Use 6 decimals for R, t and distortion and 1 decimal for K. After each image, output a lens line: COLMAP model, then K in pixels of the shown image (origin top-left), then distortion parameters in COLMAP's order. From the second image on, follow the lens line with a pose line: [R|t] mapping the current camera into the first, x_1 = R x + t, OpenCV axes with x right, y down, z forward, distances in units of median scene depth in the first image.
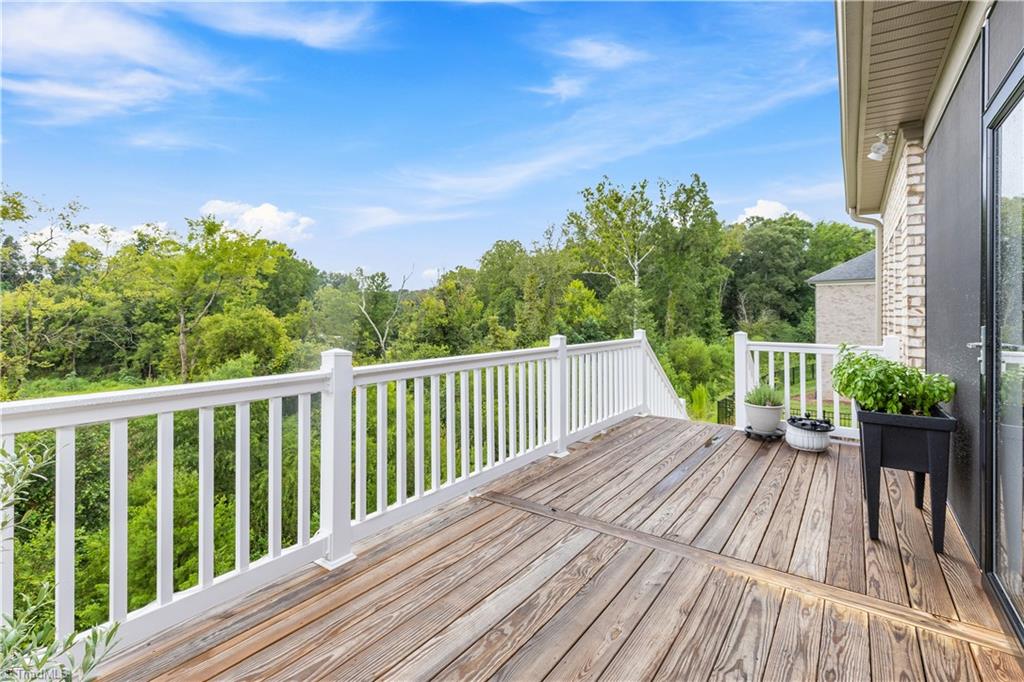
lens RADIAL K [[469.9, 0, 507.3], [0, 469.9, 313.3], [0, 0, 1]] dist [0.000549, 0.000278]
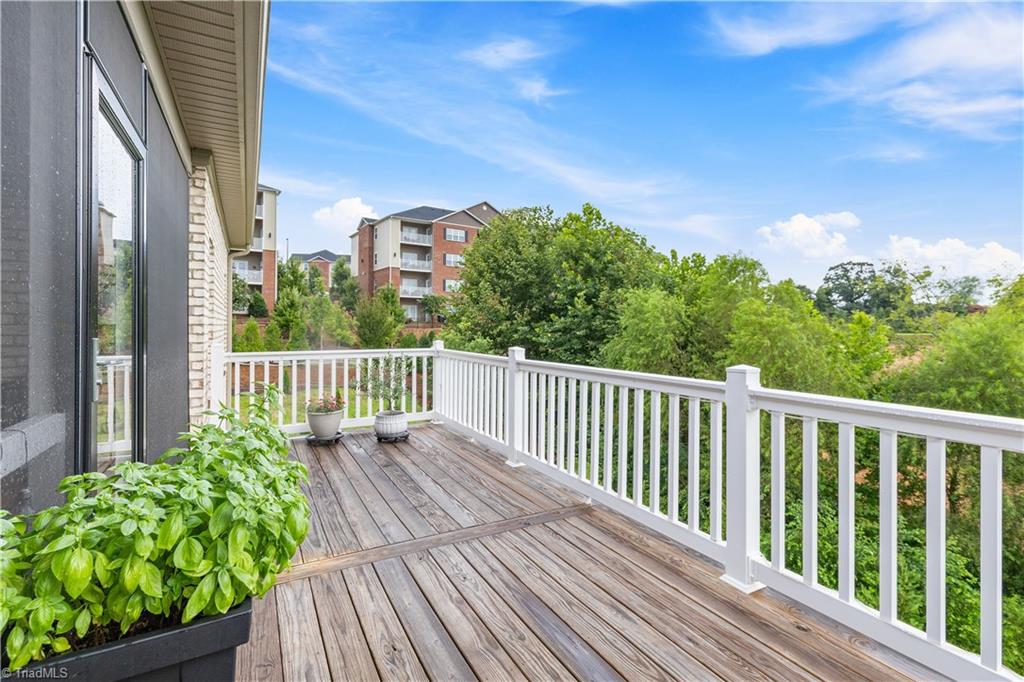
lens RADIAL K [[469.9, 0, 508.1], [0, 469.9, 331.5], [0, 0, 1]] dist [0.000549, 0.000278]
pose [[-0.419430, 0.002293, -0.907785, 0.588060], [-0.005402, 0.999973, 0.005022, 0.004633], [0.907772, 0.007010, -0.419406, 0.797821]]
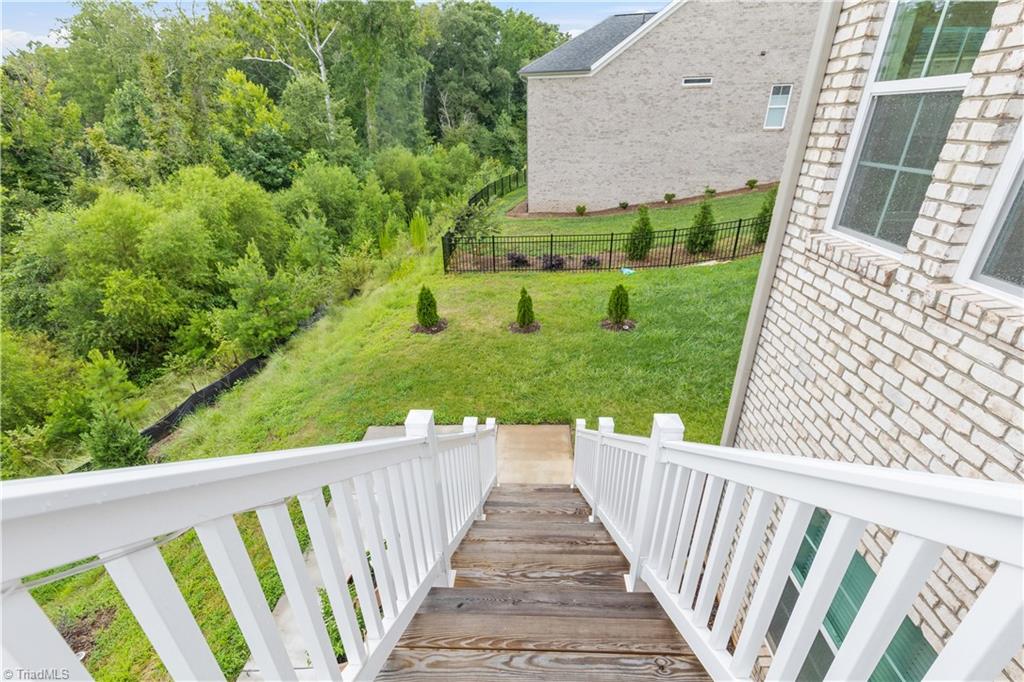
lens RADIAL K [[469.9, 0, 513.8], [0, 469.9, 351.0], [0, 0, 1]] dist [0.000549, 0.000278]
pose [[0.825393, -0.265237, 0.498374, 0.023911], [0.017904, 0.894620, 0.446470, 0.001082], [-0.564275, -0.359590, 0.743161, 0.065900]]
